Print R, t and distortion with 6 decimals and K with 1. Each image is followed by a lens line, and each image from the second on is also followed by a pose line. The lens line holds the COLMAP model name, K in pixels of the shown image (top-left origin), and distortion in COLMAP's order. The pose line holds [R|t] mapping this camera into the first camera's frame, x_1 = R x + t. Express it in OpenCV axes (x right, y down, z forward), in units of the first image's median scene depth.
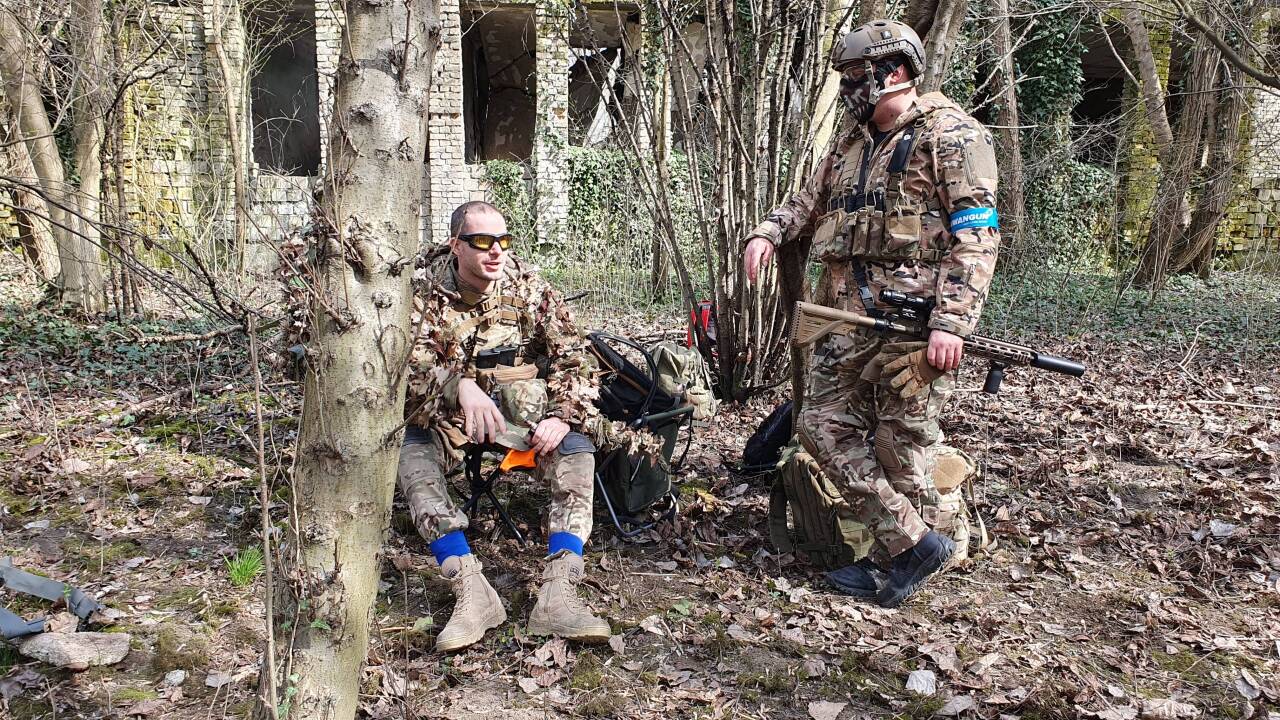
lens RADIAL K [[965.7, 0, 643.4], [0, 965.7, 358.3], [0, 0, 1]] dist [0.000009, -0.000764]
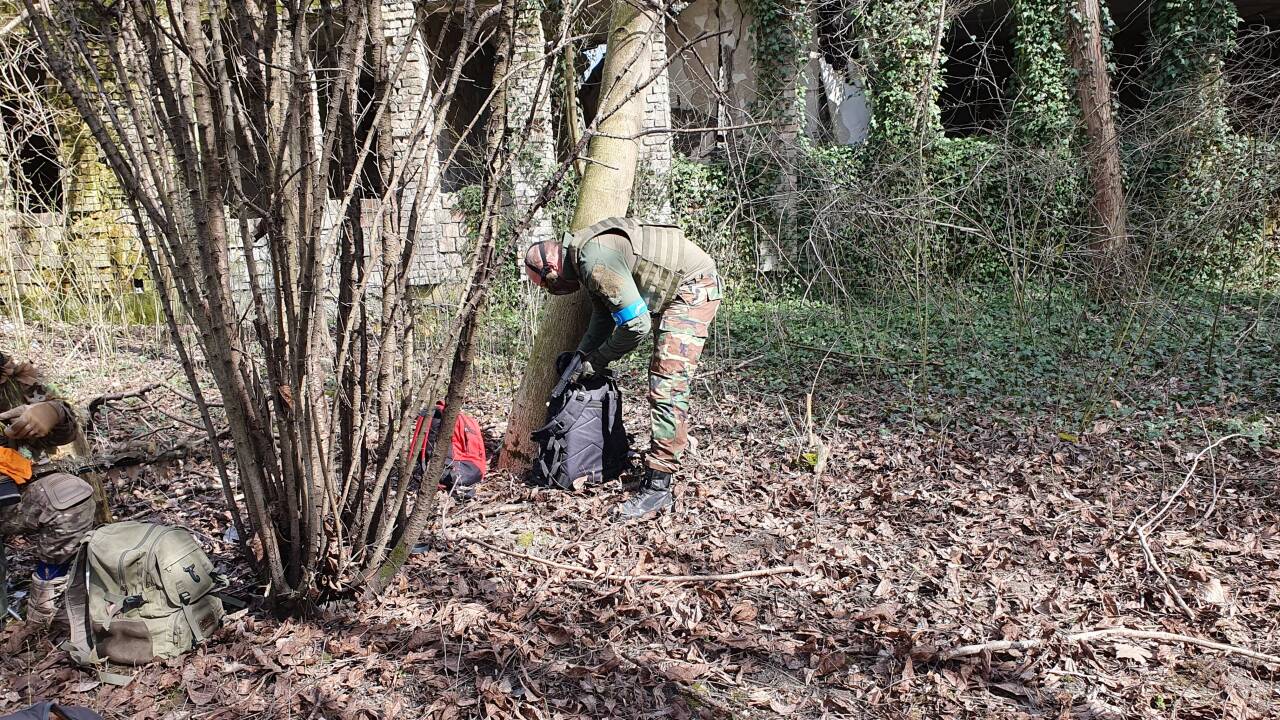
lens RADIAL K [[965.7, 0, 638.4], [0, 965.7, 362.8], [0, 0, 1]] dist [0.000009, -0.000764]
pose [[0.971374, -0.020136, -0.236702, 0.189758], [0.021365, 0.999768, 0.002629, -0.047070], [0.236594, -0.007611, 0.971579, 0.201336]]
